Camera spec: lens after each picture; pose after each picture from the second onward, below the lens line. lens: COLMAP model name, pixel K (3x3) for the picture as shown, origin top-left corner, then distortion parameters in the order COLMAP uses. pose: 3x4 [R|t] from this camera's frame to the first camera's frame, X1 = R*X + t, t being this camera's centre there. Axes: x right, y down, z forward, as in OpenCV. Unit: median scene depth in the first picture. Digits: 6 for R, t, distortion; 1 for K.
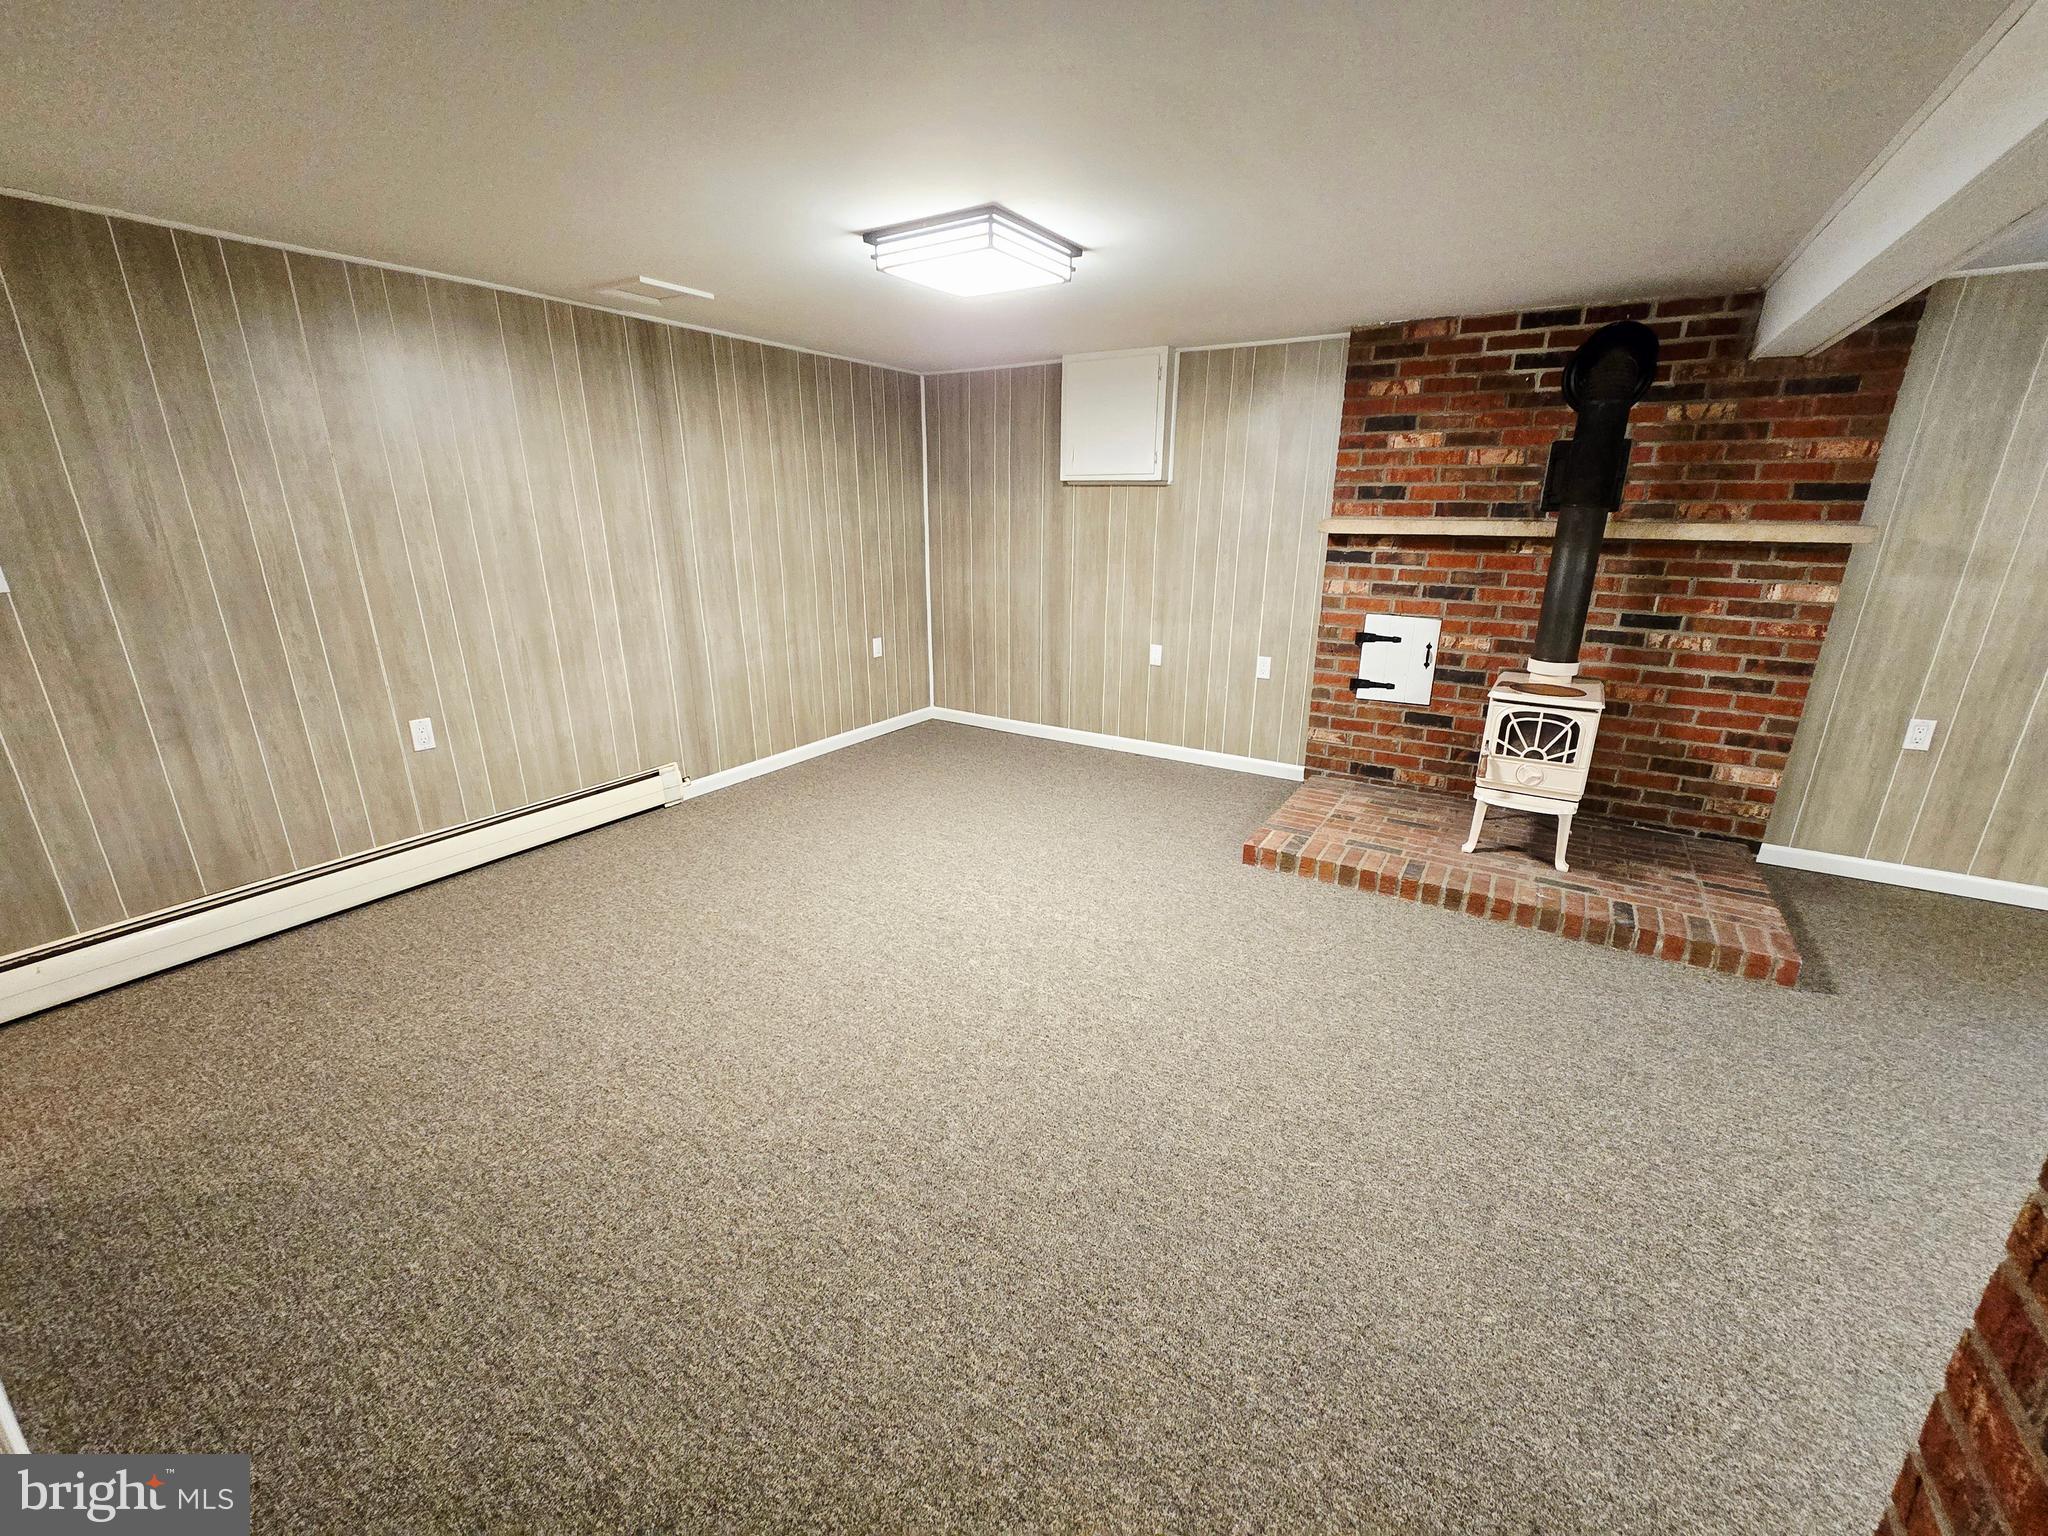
lens RADIAL K [[821.1, 0, 1024.0], [0, 821.1, 768.0], [0, 0, 1]] dist [-0.010997, 0.002888]
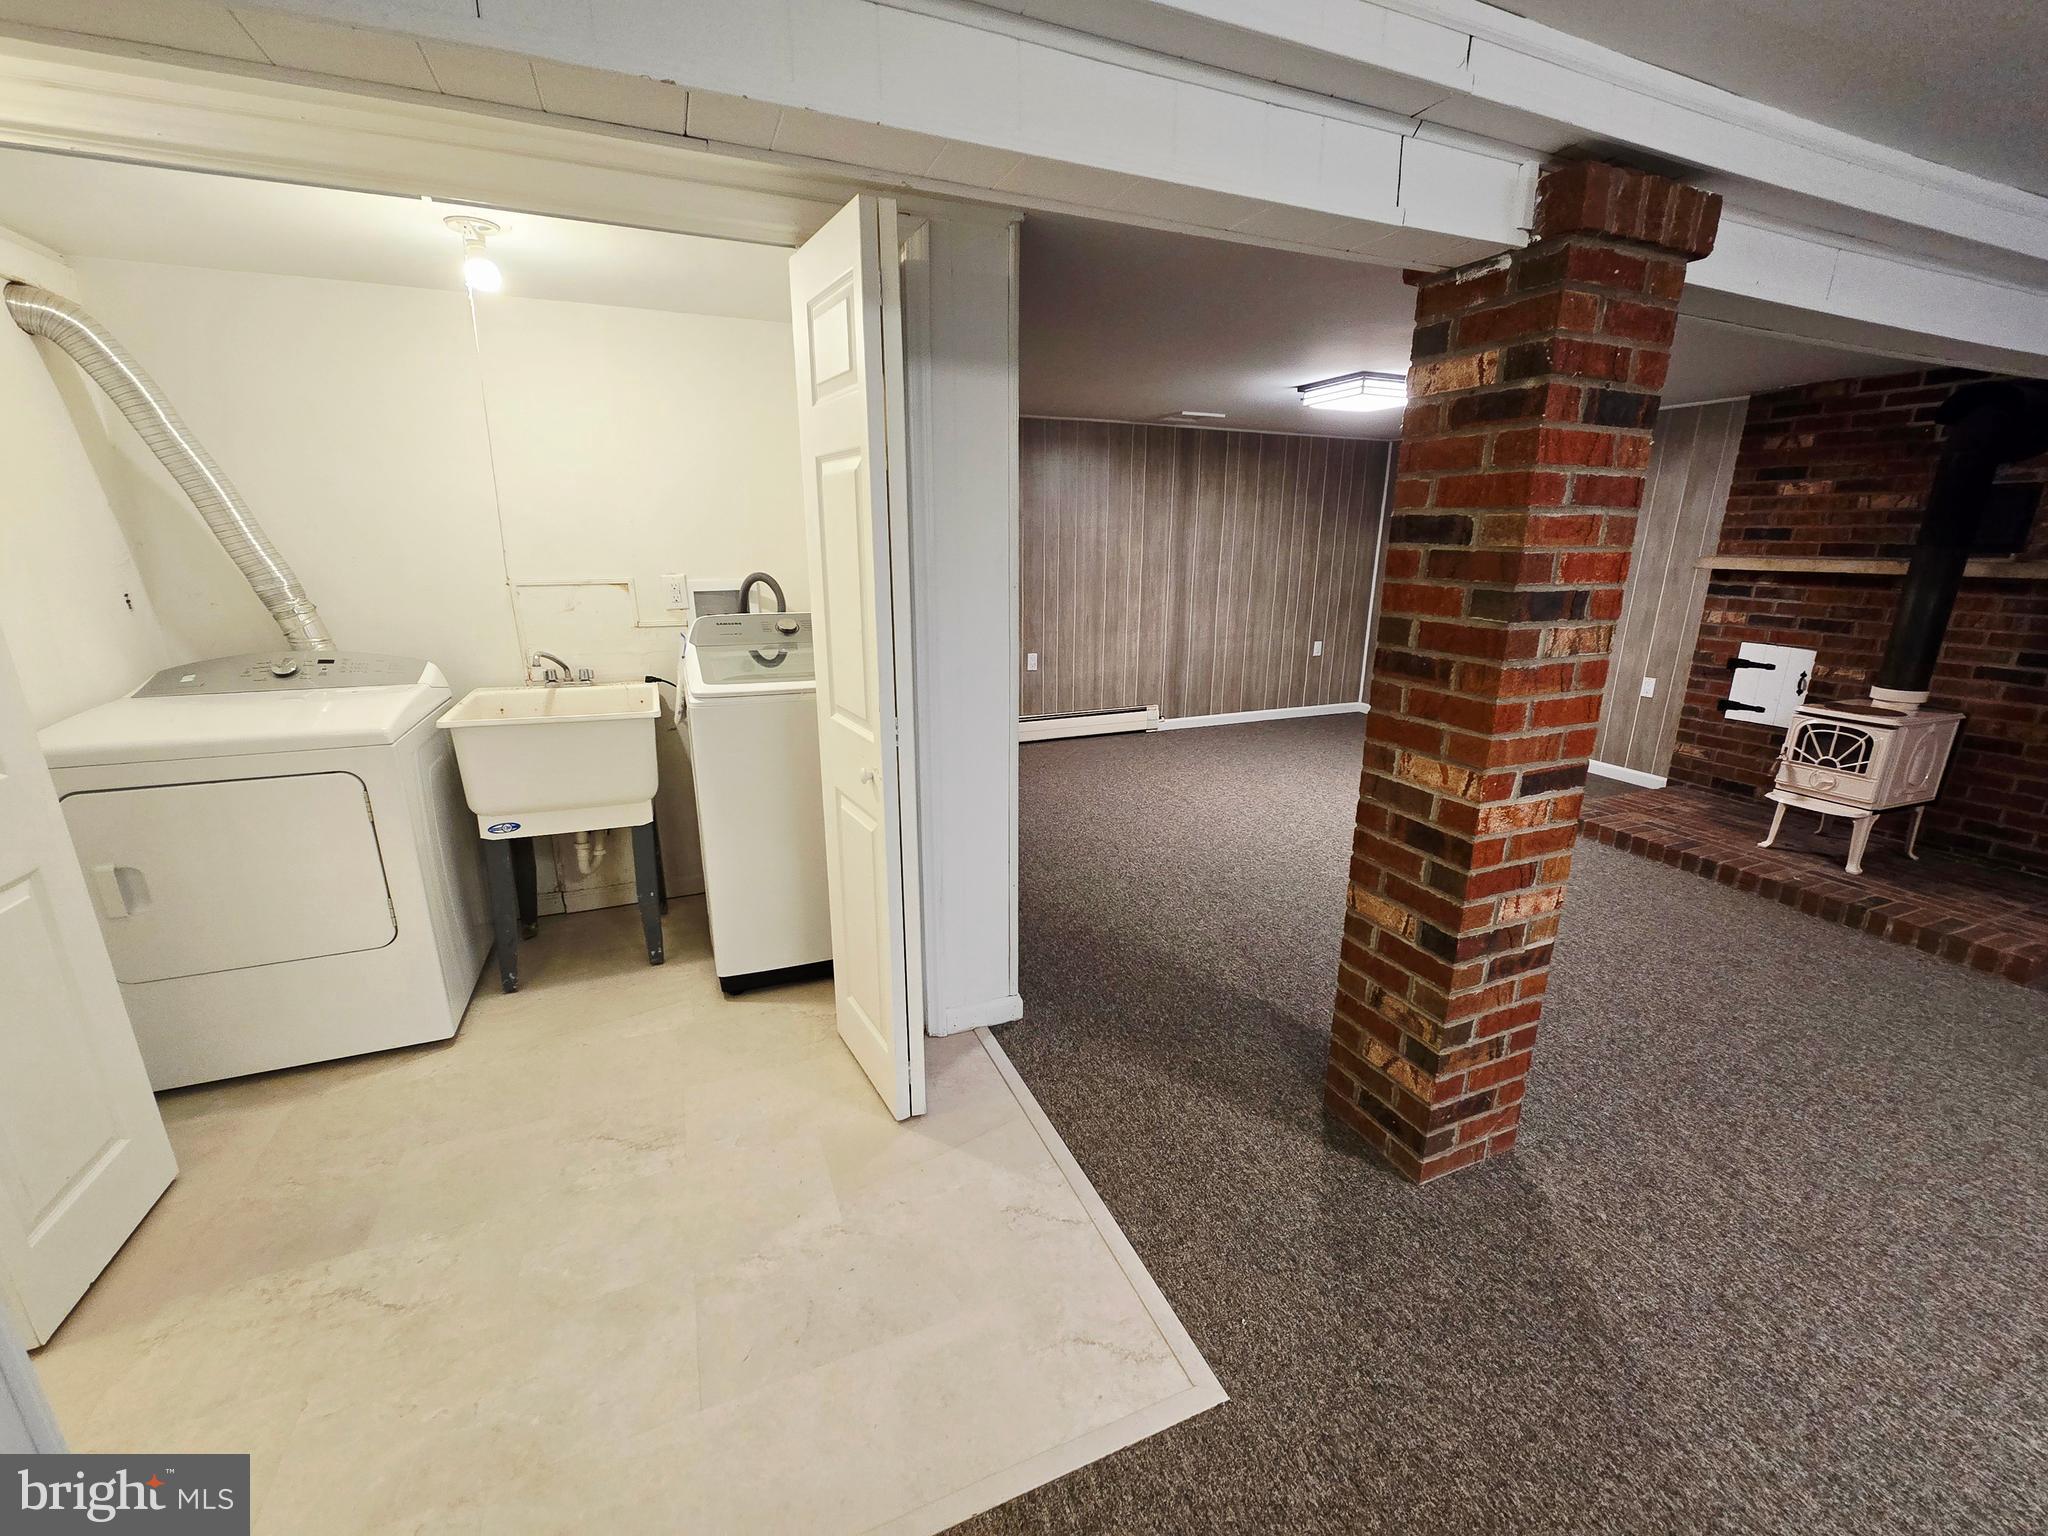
lens RADIAL K [[821.1, 0, 1024.0], [0, 821.1, 768.0], [0, 0, 1]] dist [-0.010997, 0.002888]
pose [[0.810571, 0.160449, -0.563233, 0.294383], [-0.181641, 0.983188, 0.018675, 0.142542], [0.556760, 0.087168, 0.826087, -0.460520]]
